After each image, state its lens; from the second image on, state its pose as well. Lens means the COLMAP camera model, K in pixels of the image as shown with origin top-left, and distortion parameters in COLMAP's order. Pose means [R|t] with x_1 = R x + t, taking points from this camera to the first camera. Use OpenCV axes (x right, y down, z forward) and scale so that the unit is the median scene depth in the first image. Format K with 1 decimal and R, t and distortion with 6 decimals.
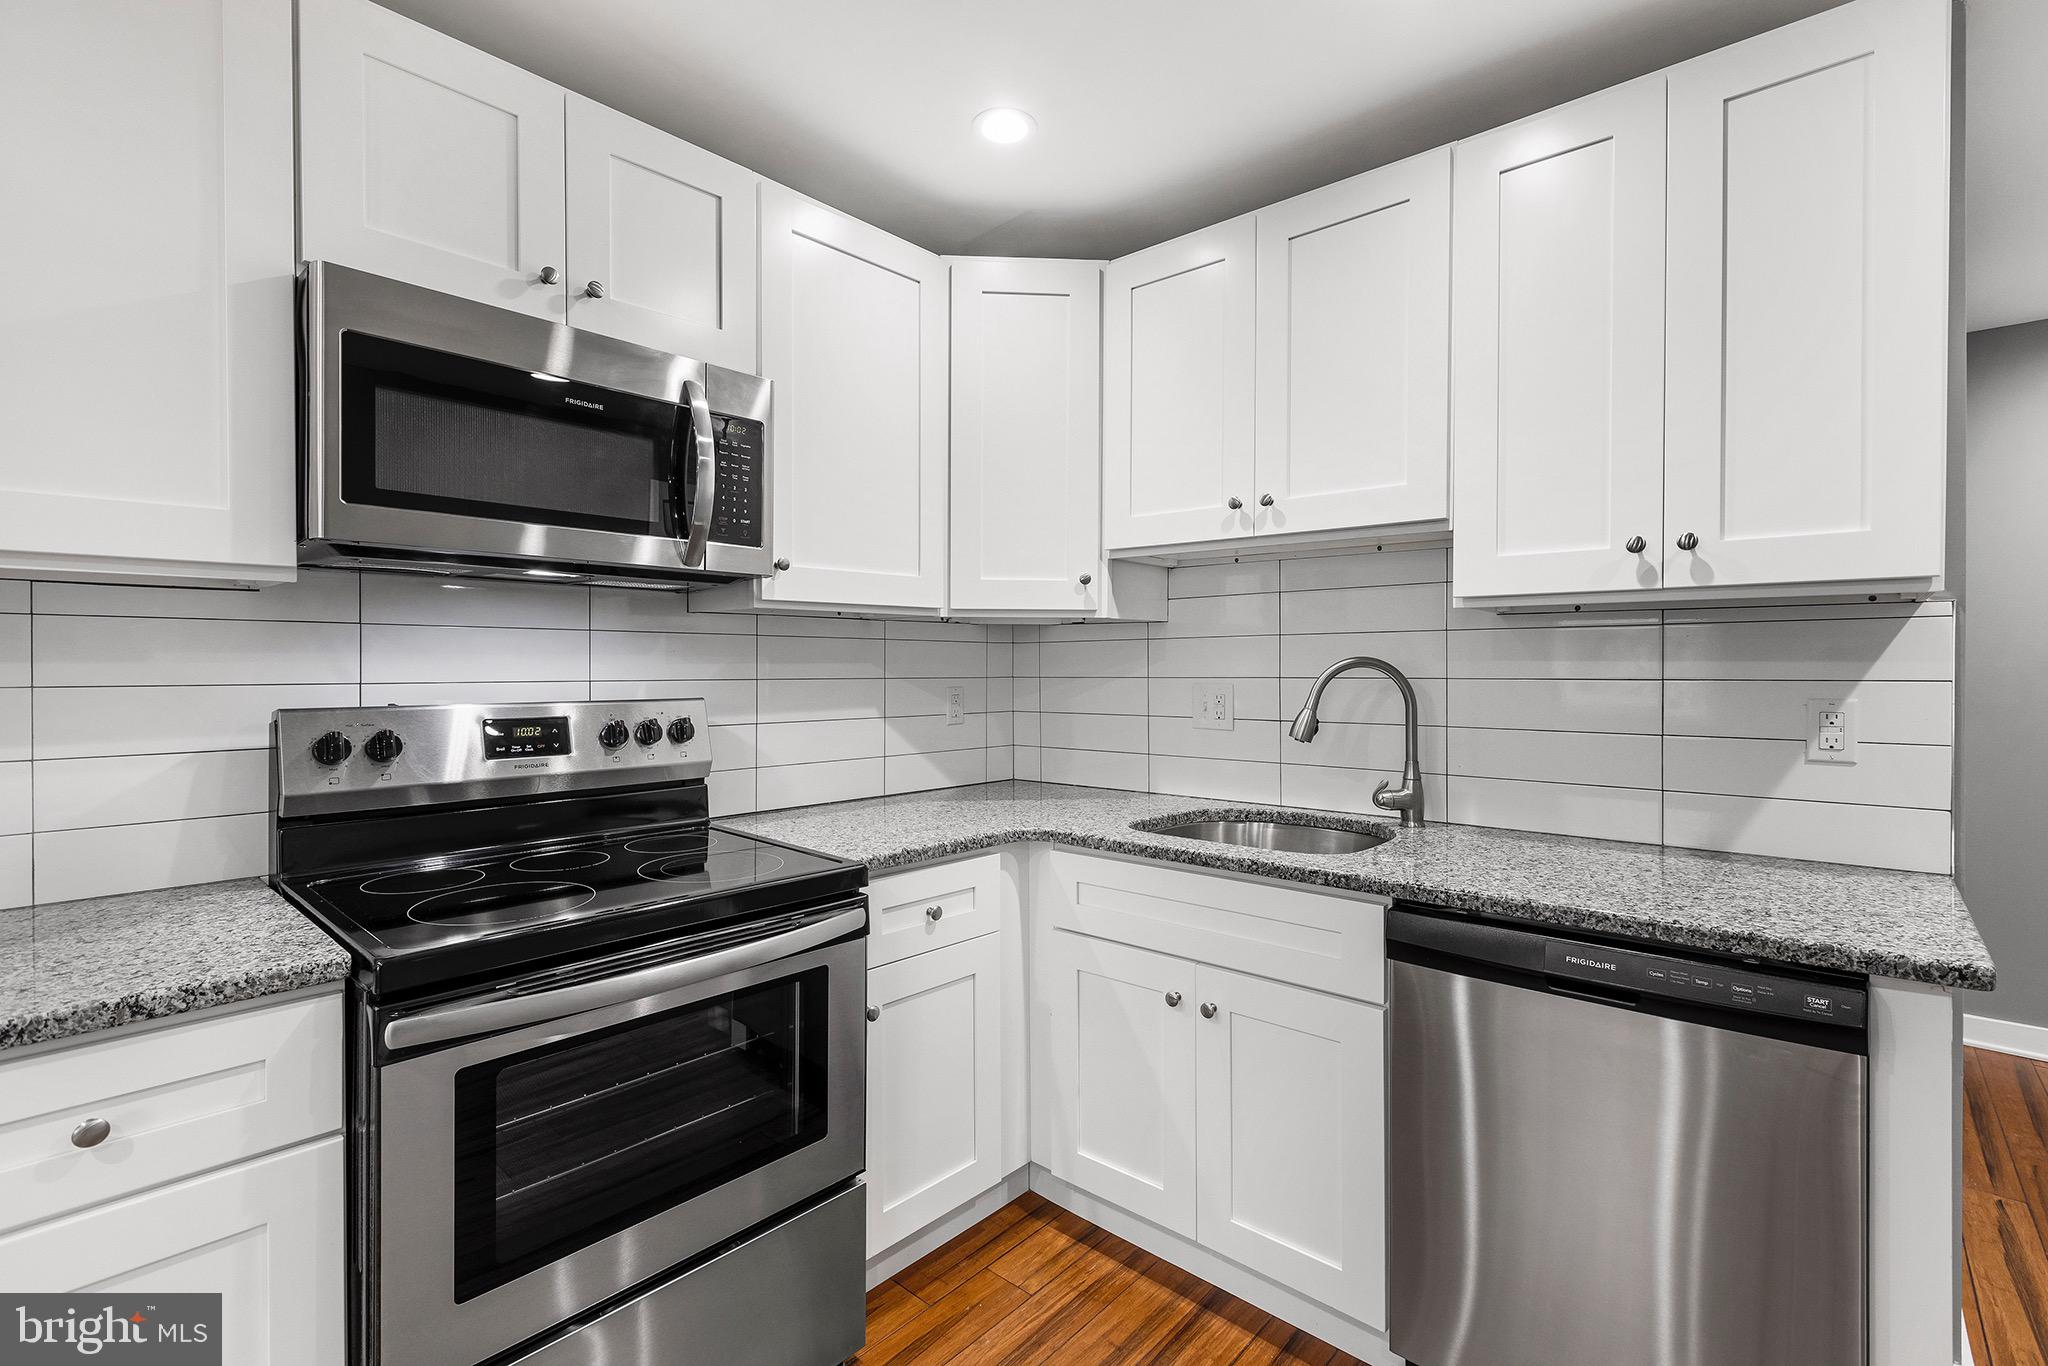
lens RADIAL K [[926.6, 0, 1028.4], [0, 926.6, 674.0], [0, 0, 1]] dist [-0.000913, -0.000004]
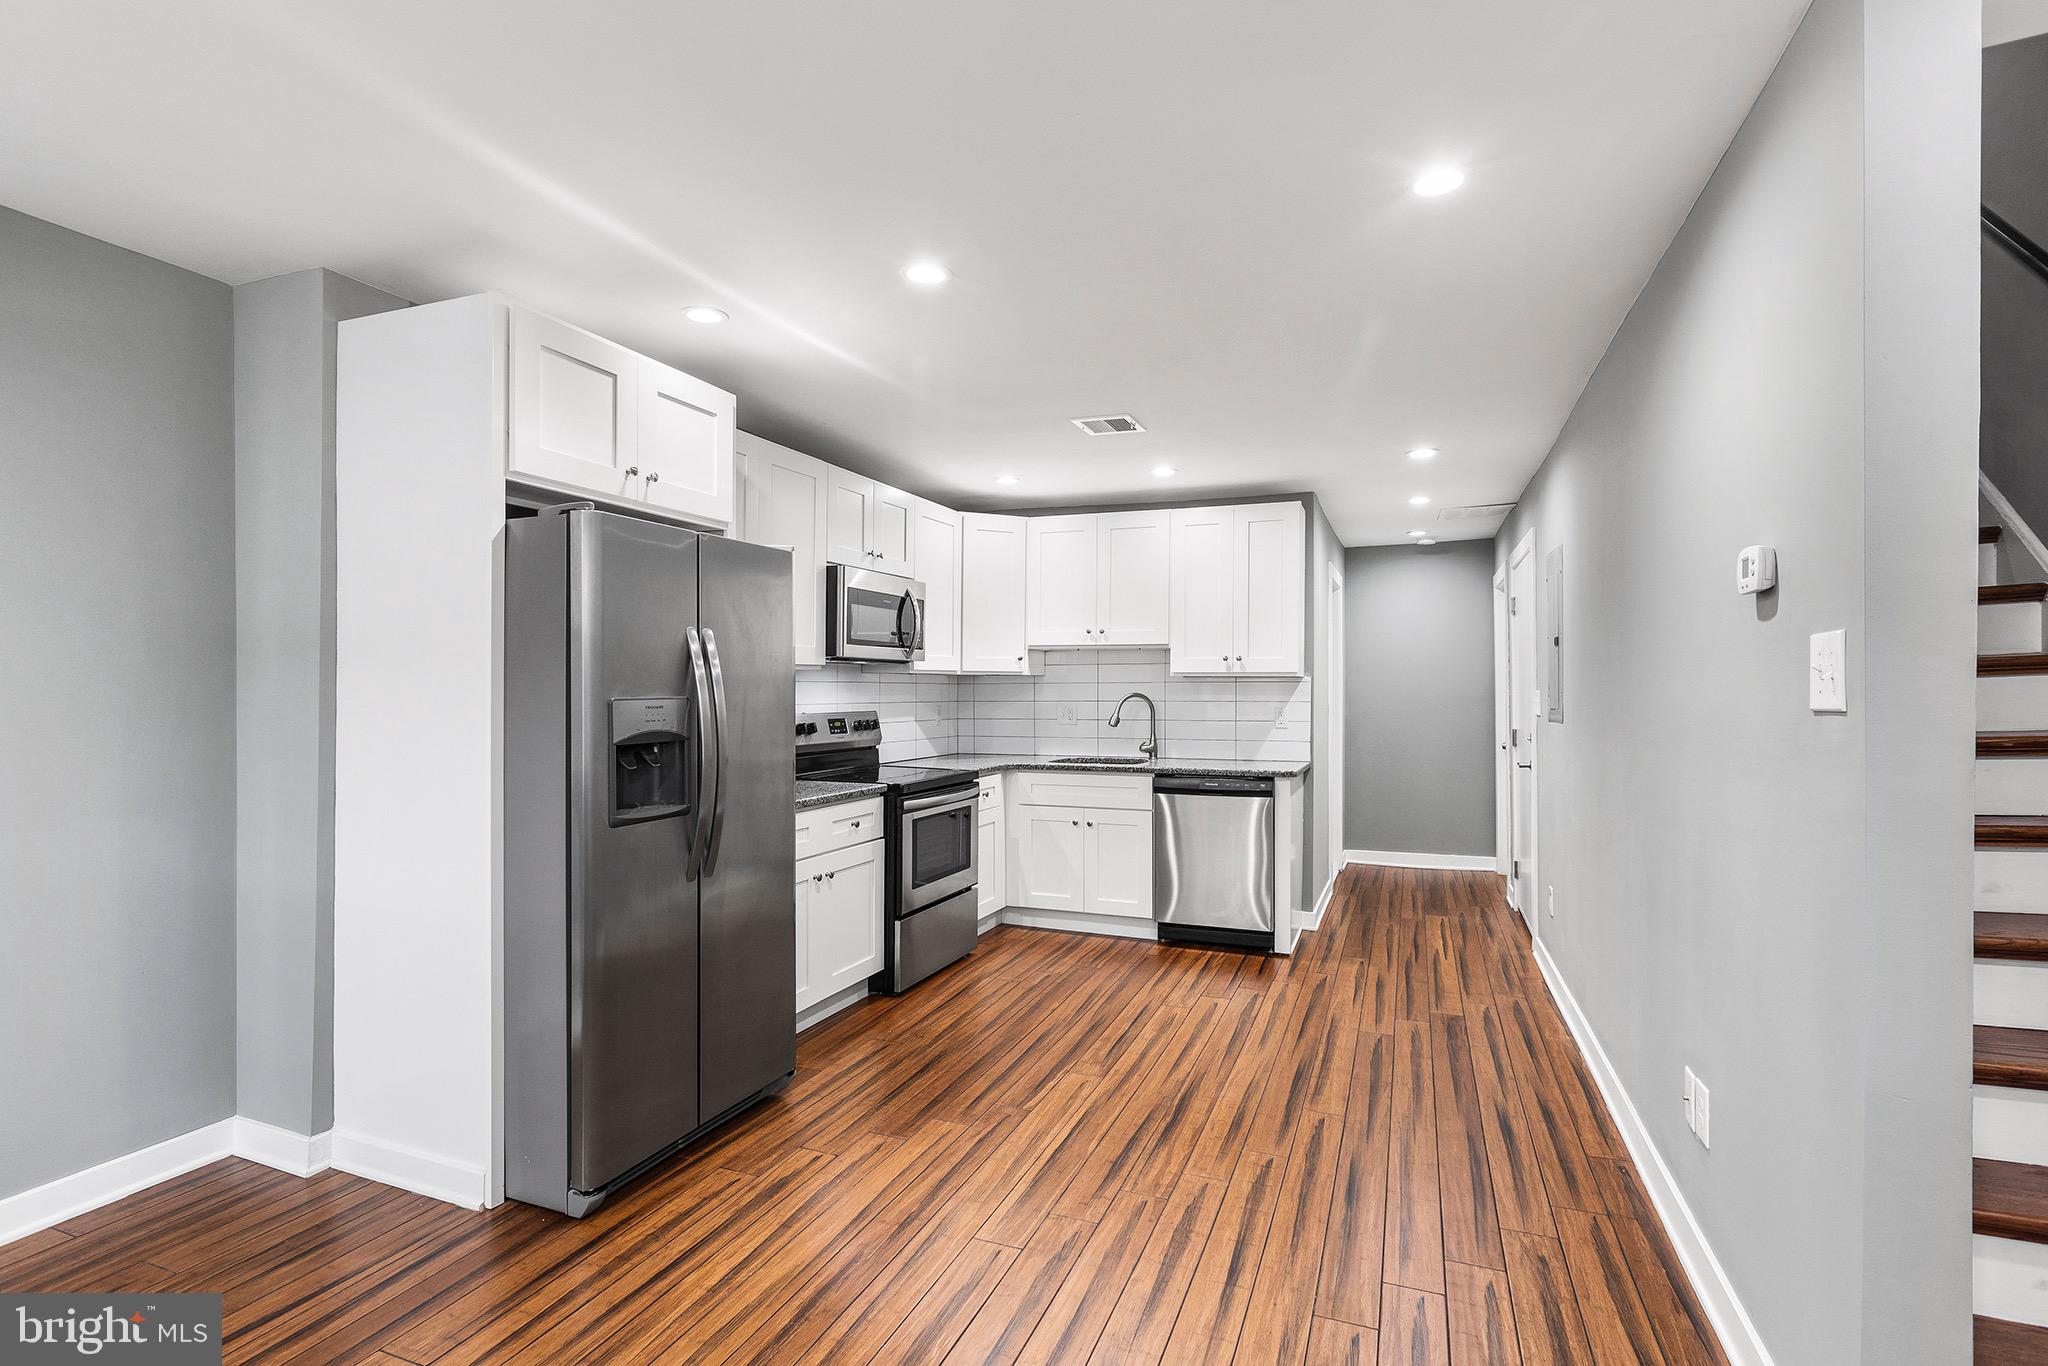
lens RADIAL K [[947.6, 0, 1026.5], [0, 947.6, 708.7], [0, 0, 1]] dist [0.001166, 0.000160]
pose [[0.944988, -0.005546, 0.327059, -0.839133], [0.001096, 0.999904, 0.013789, -0.012520], [-0.327104, -0.012672, 0.944903, -1.477182]]
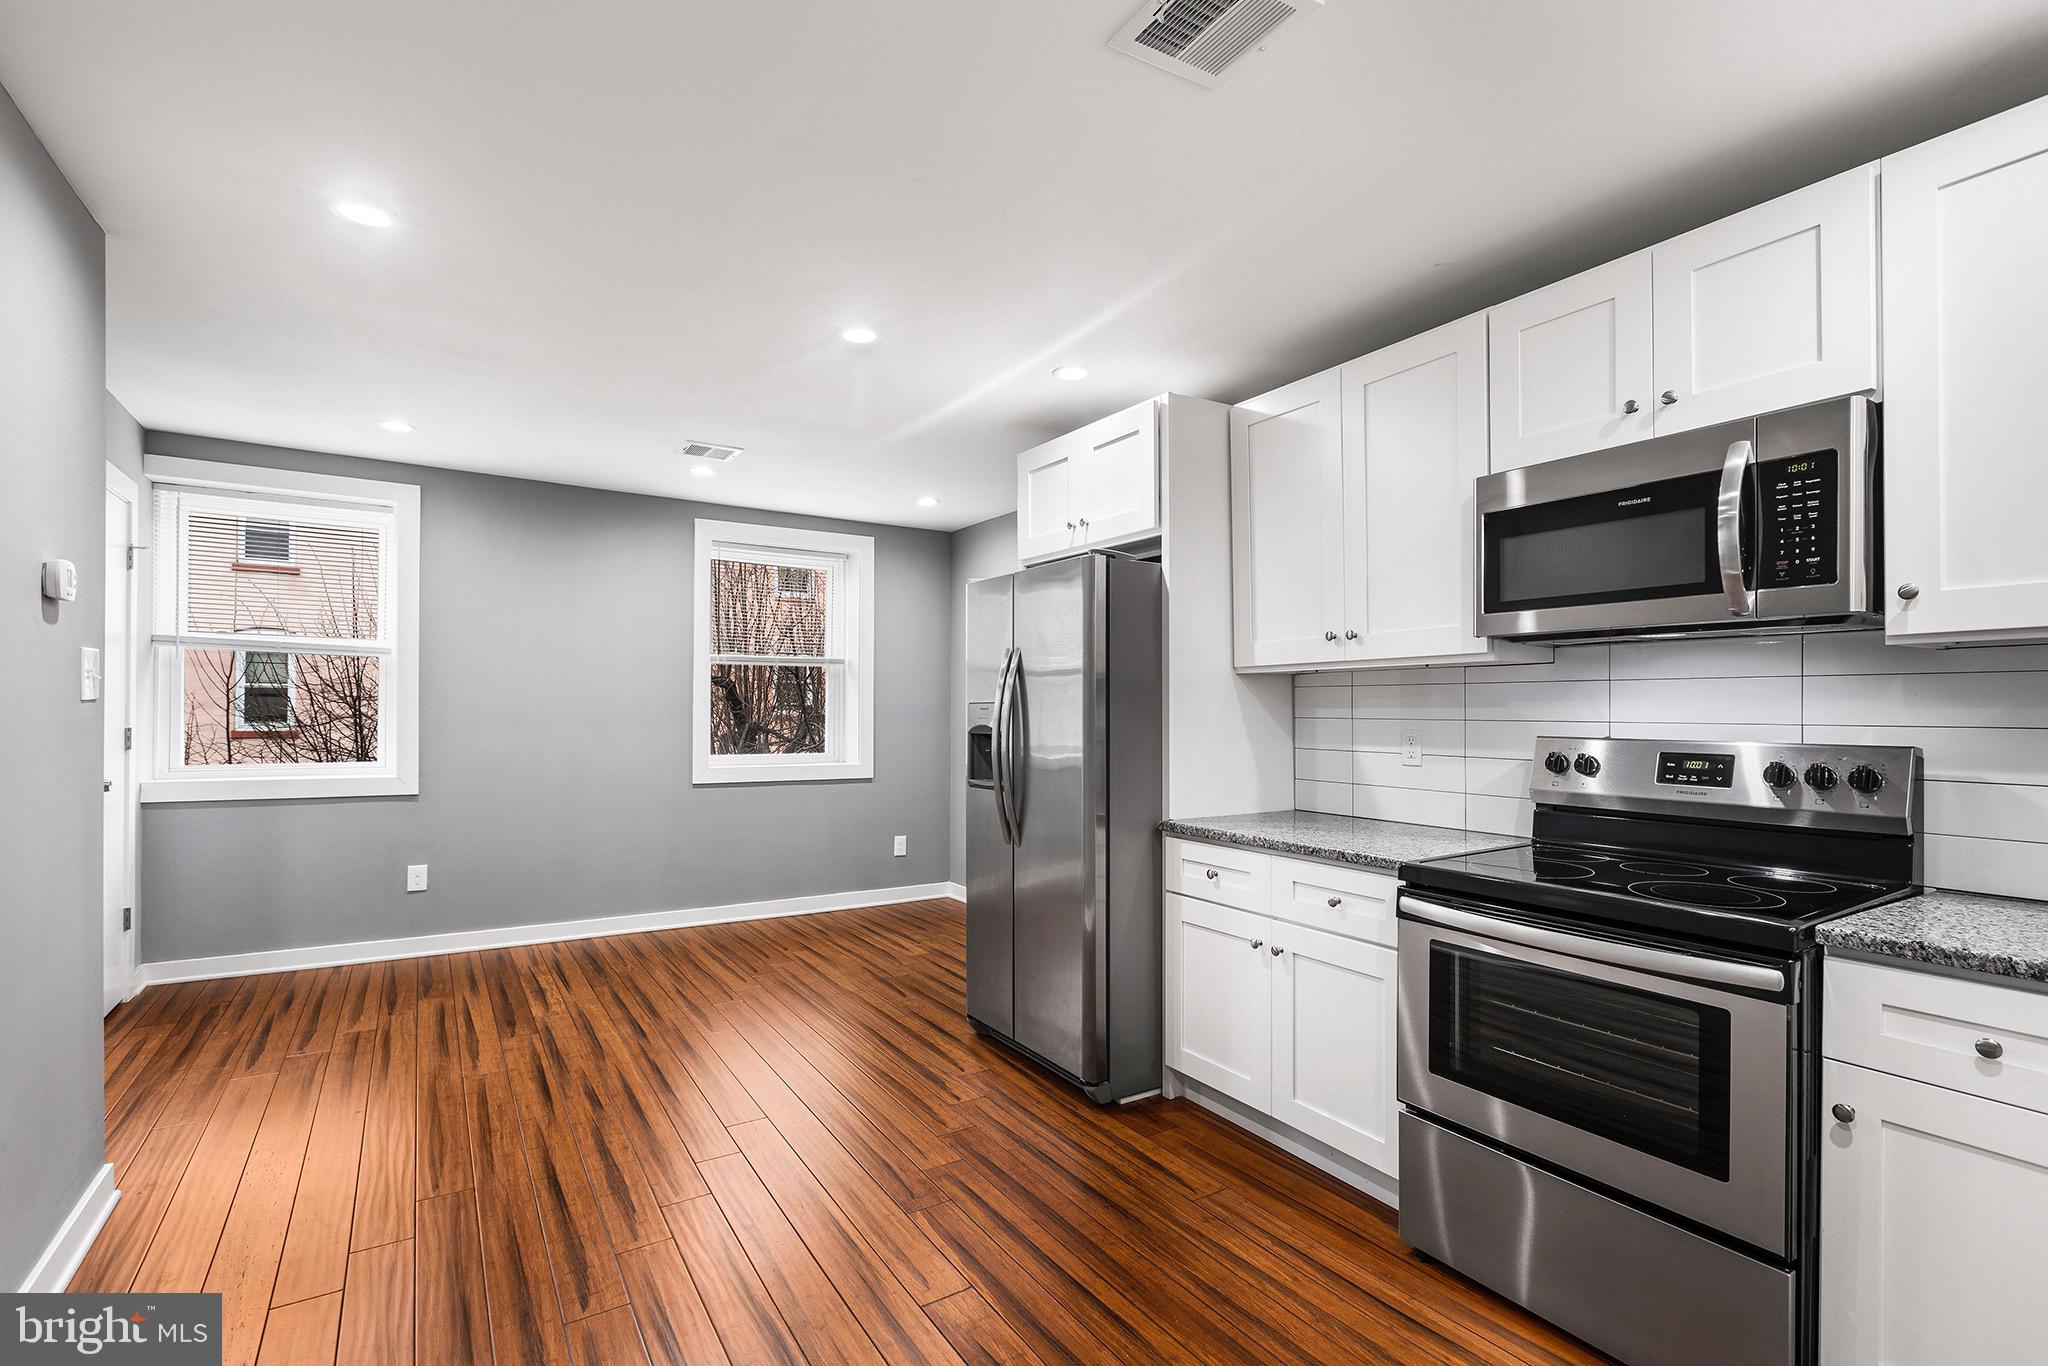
lens RADIAL K [[947.6, 0, 1026.5], [0, 947.6, 708.7], [0, 0, 1]] dist [0.001166, 0.000160]
pose [[-0.279272, 0.001014, -0.960212, 0.835109], [-0.010610, 0.999935, 0.004141, -0.005947], [0.960153, 0.011345, -0.279243, 0.481230]]
